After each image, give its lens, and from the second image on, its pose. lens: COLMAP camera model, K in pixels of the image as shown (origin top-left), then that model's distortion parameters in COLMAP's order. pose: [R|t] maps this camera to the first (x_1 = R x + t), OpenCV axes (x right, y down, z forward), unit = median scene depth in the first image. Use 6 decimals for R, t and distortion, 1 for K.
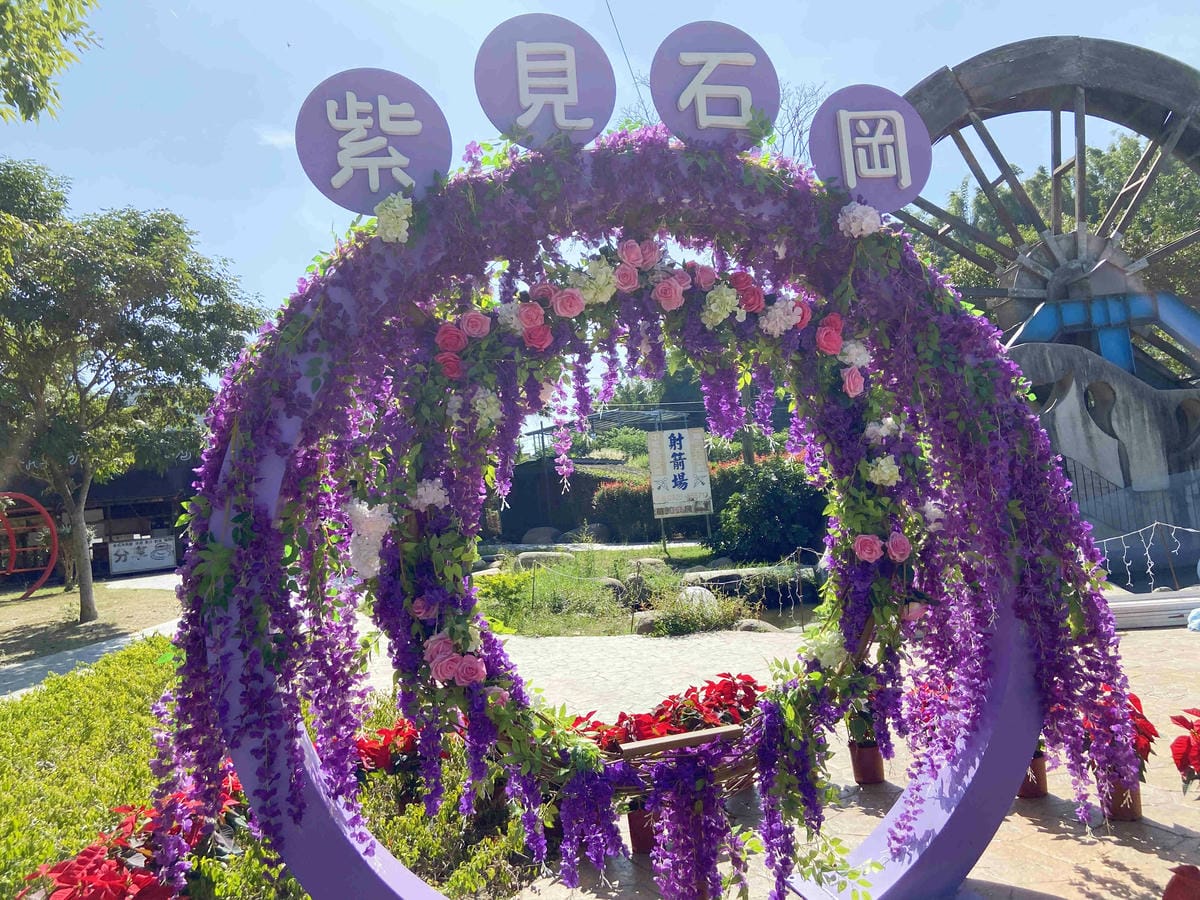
lens RADIAL K [[914.6, 0, 591.2], [0, 914.6, 438.8], [0, 0, 1]] dist [0.084271, -0.099814]
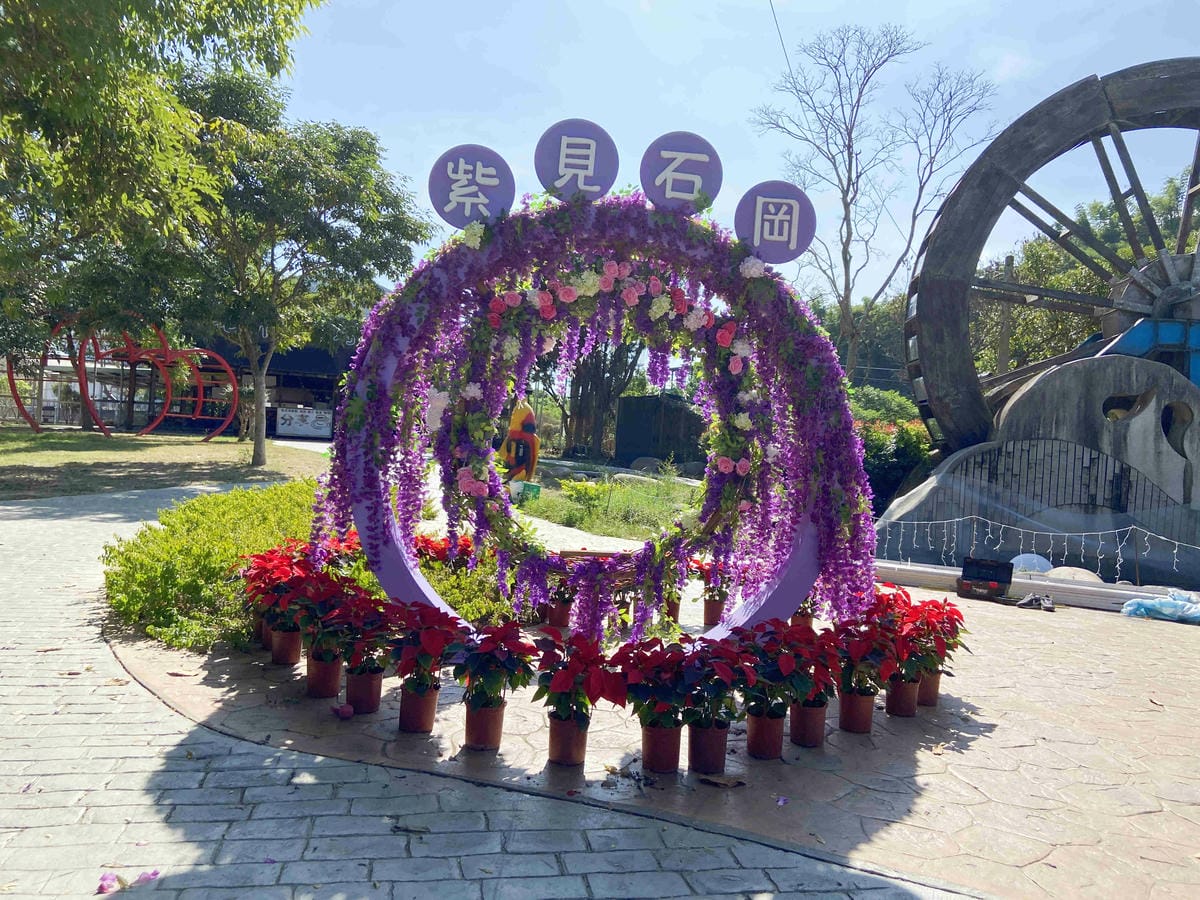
lens RADIAL K [[914.6, 0, 602.1], [0, 914.6, 452.4], [0, 0, 1]] dist [0.084271, -0.099814]
pose [[0.977166, 0.165830, -0.132845, 0.297620], [-0.153829, 0.983415, 0.096079, -0.029232], [0.146575, -0.073450, 0.986469, -0.670303]]
